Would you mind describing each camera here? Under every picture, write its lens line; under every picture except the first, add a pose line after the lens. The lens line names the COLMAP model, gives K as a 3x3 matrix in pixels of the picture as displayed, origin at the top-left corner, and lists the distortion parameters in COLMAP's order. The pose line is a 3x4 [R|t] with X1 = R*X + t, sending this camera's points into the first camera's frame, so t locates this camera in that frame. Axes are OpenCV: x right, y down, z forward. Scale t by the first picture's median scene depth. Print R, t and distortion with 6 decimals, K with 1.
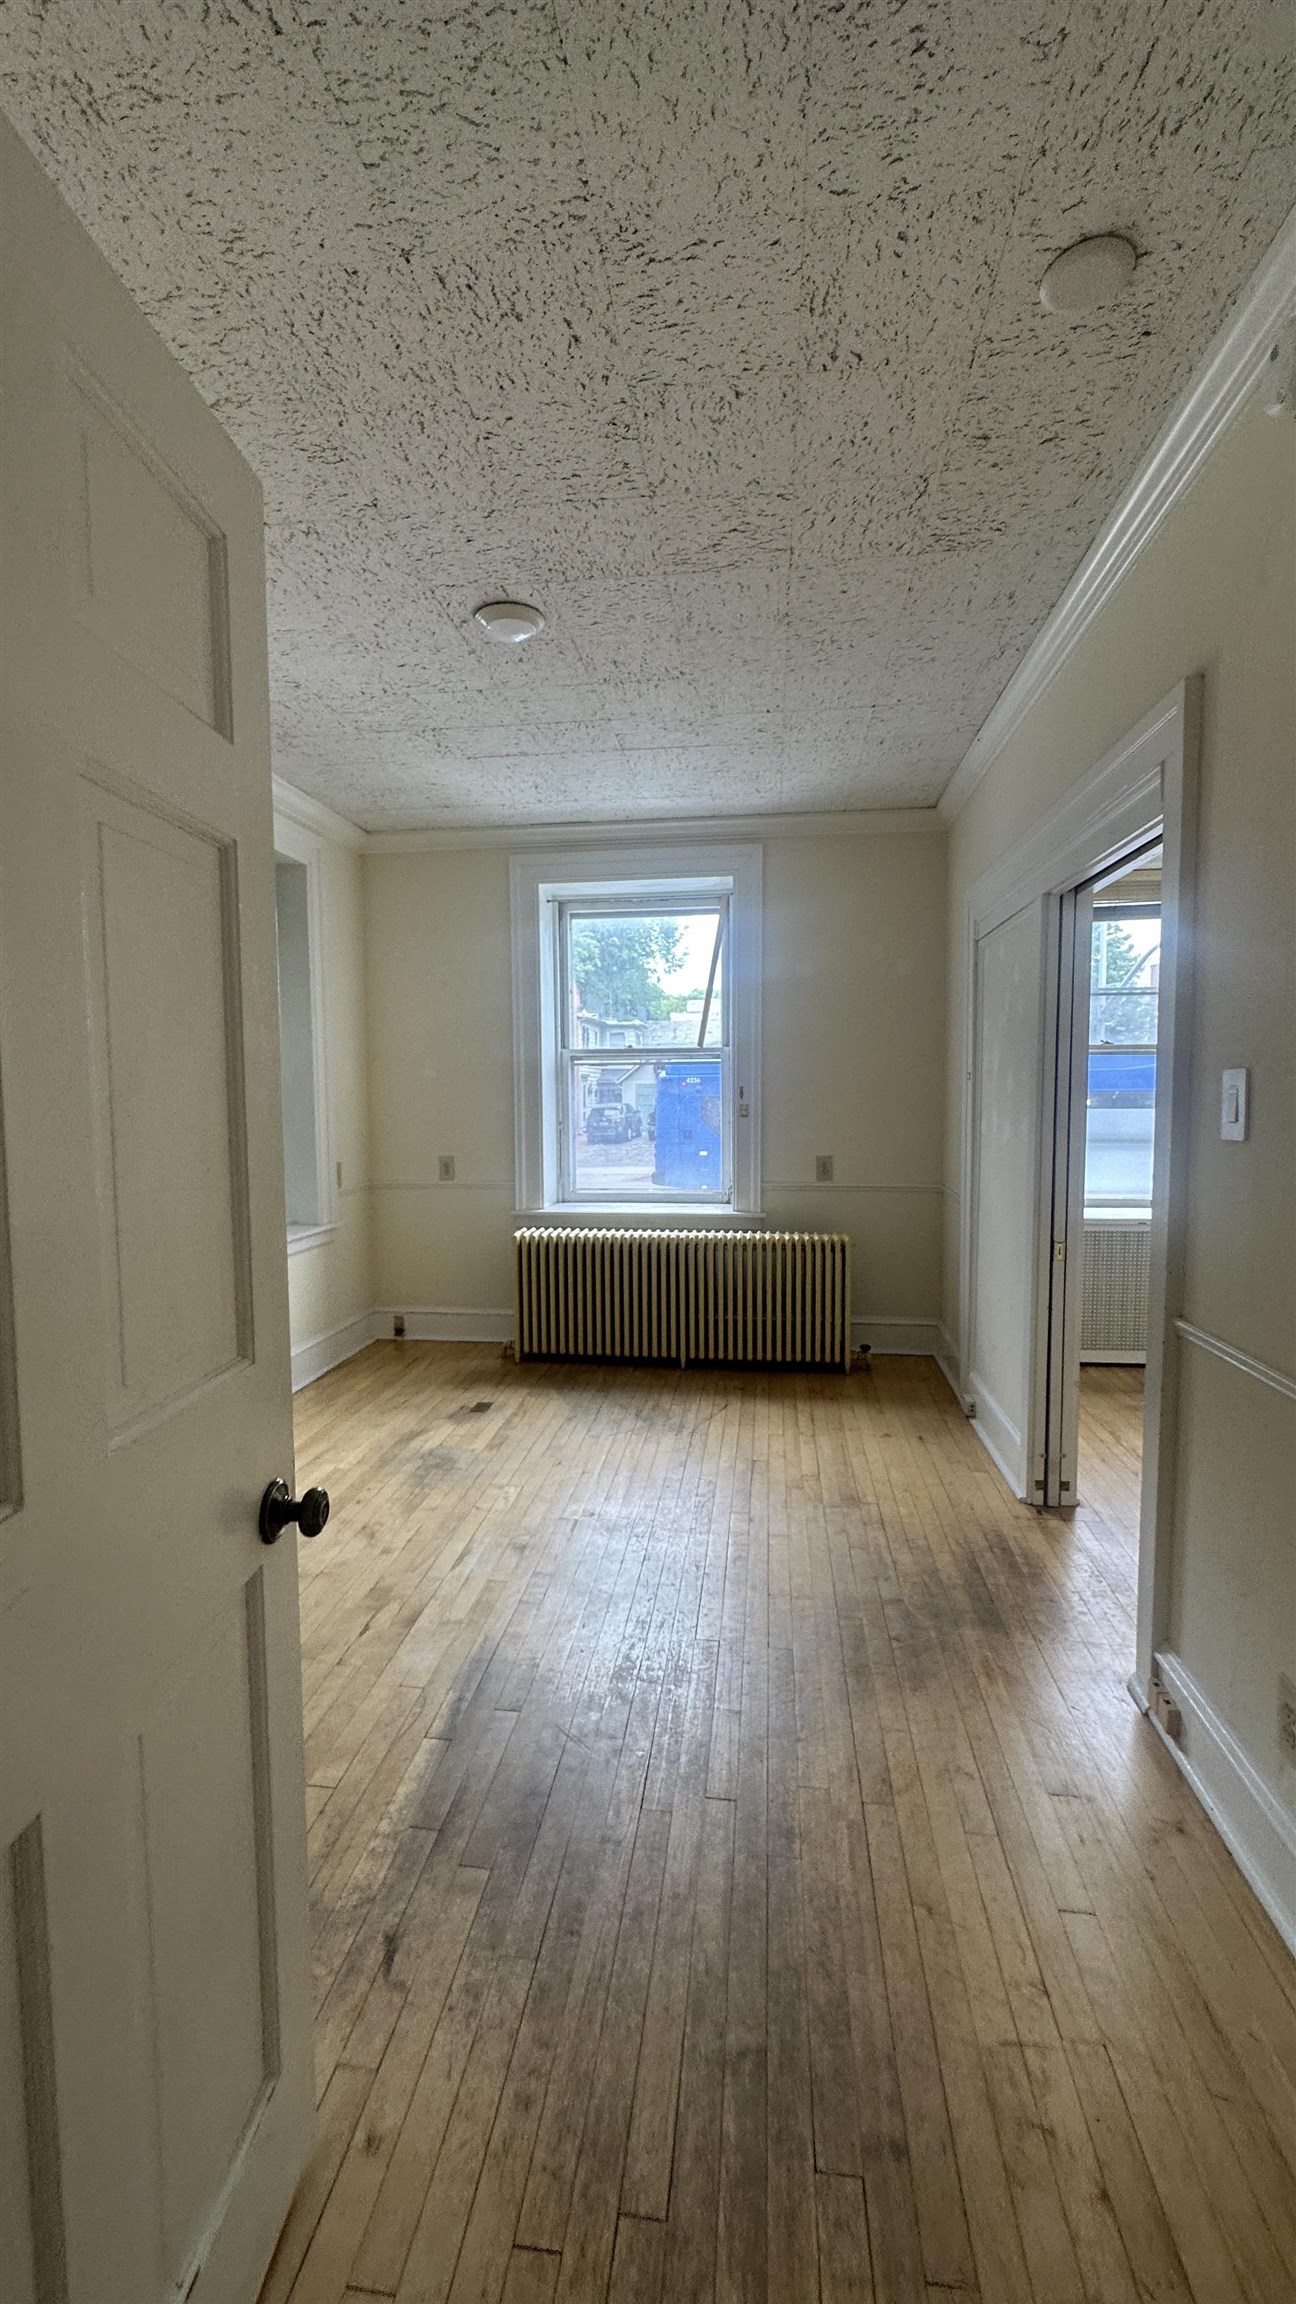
lens RADIAL K [[917.1, 0, 641.8], [0, 917.1, 1154.0], [0, 0, 1]] dist [-0.003836, -0.000117]
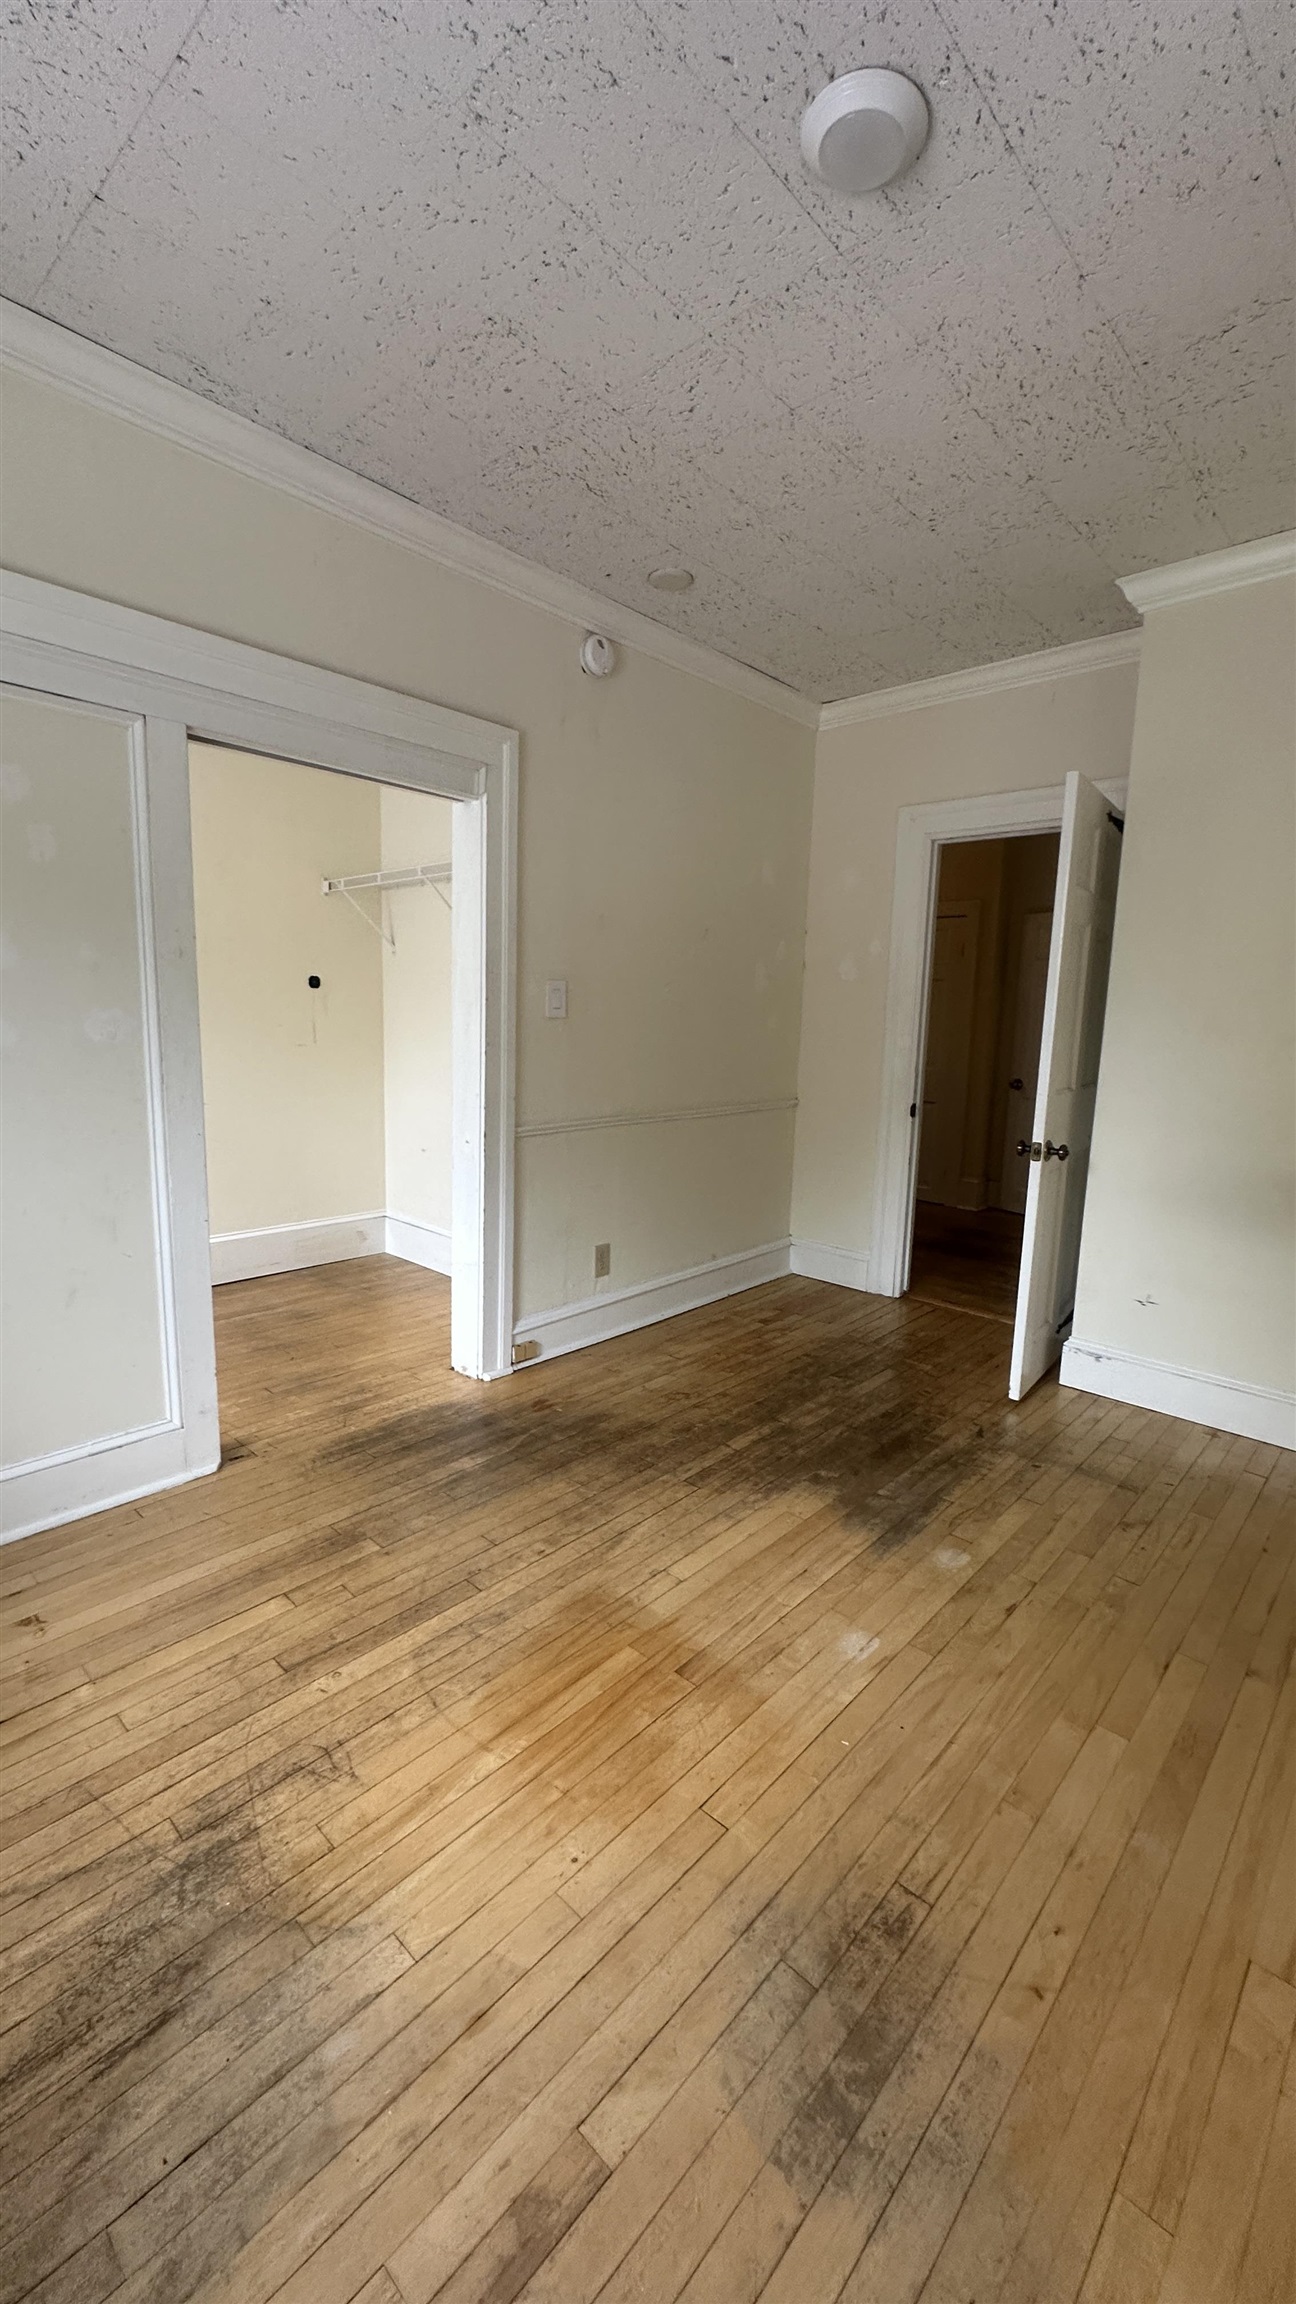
lens RADIAL K [[917.1, 0, 639.8], [0, 917.1, 1156.6], [0, 0, 1]] dist [-0.003836, -0.000117]
pose [[-0.815790, -0.113568, 0.567088, -0.401098], [0.015124, 0.976006, 0.217217, -0.093771], [-0.578150, 0.185780, -0.794499, 1.585266]]
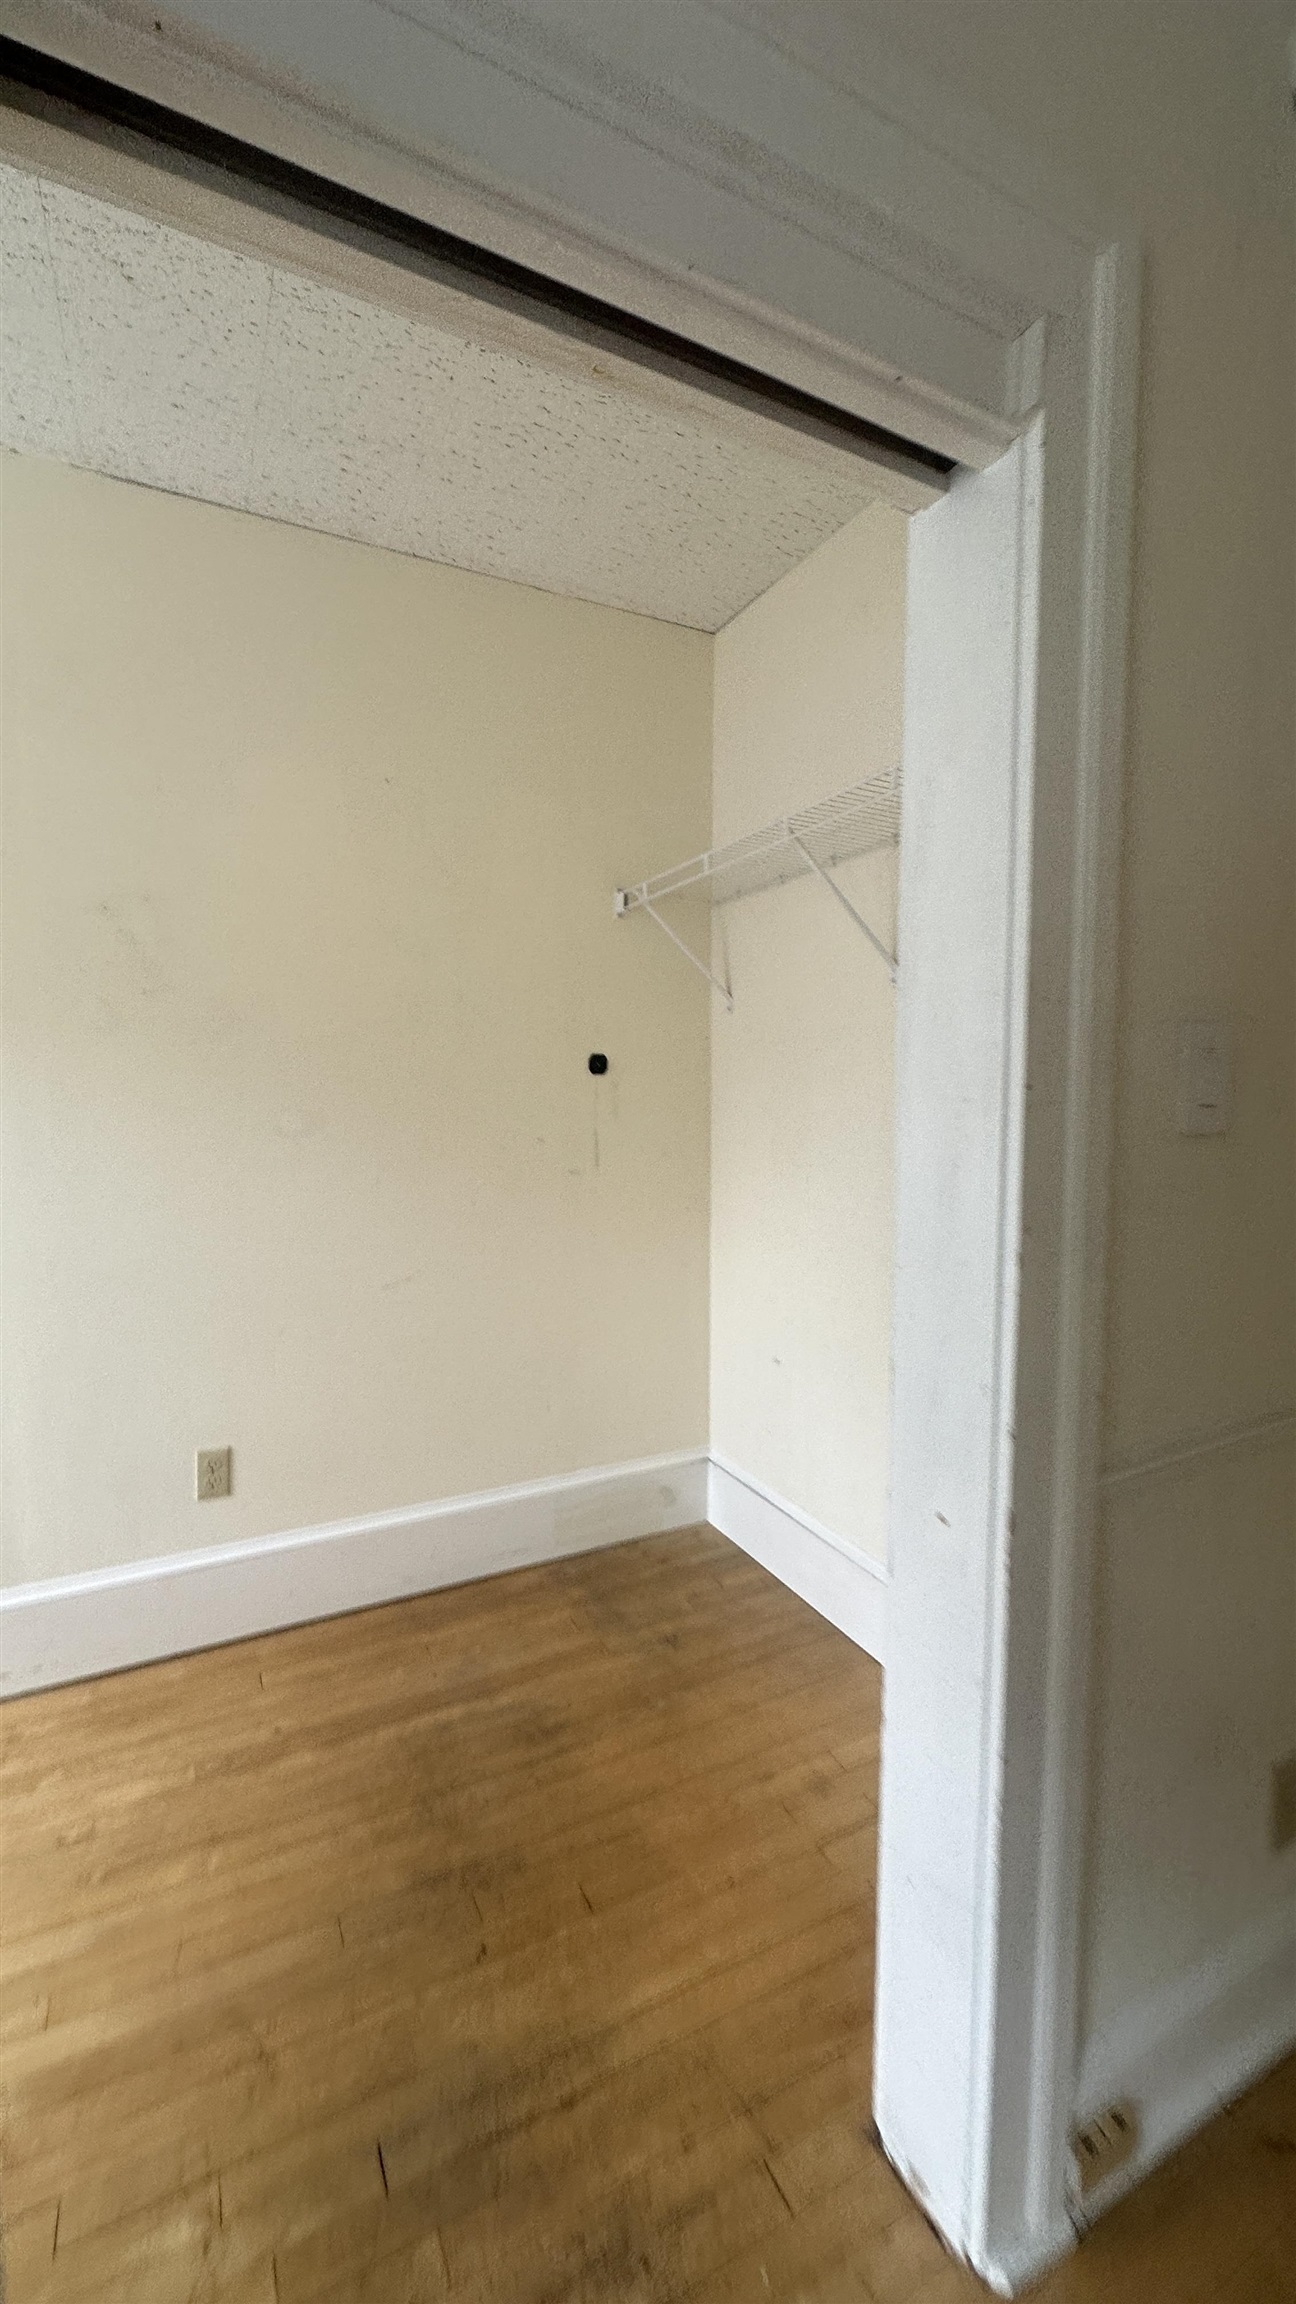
lens RADIAL K [[917.1, 0, 653.9], [0, 917.1, 1155.7], [0, 0, 1]] dist [-0.003836, -0.000117]
pose [[-0.579381, -0.057176, 0.813049, 0.186040], [0.063364, 0.991358, 0.114868, -0.064563], [-0.812590, 0.118071, -0.570751, 1.100056]]
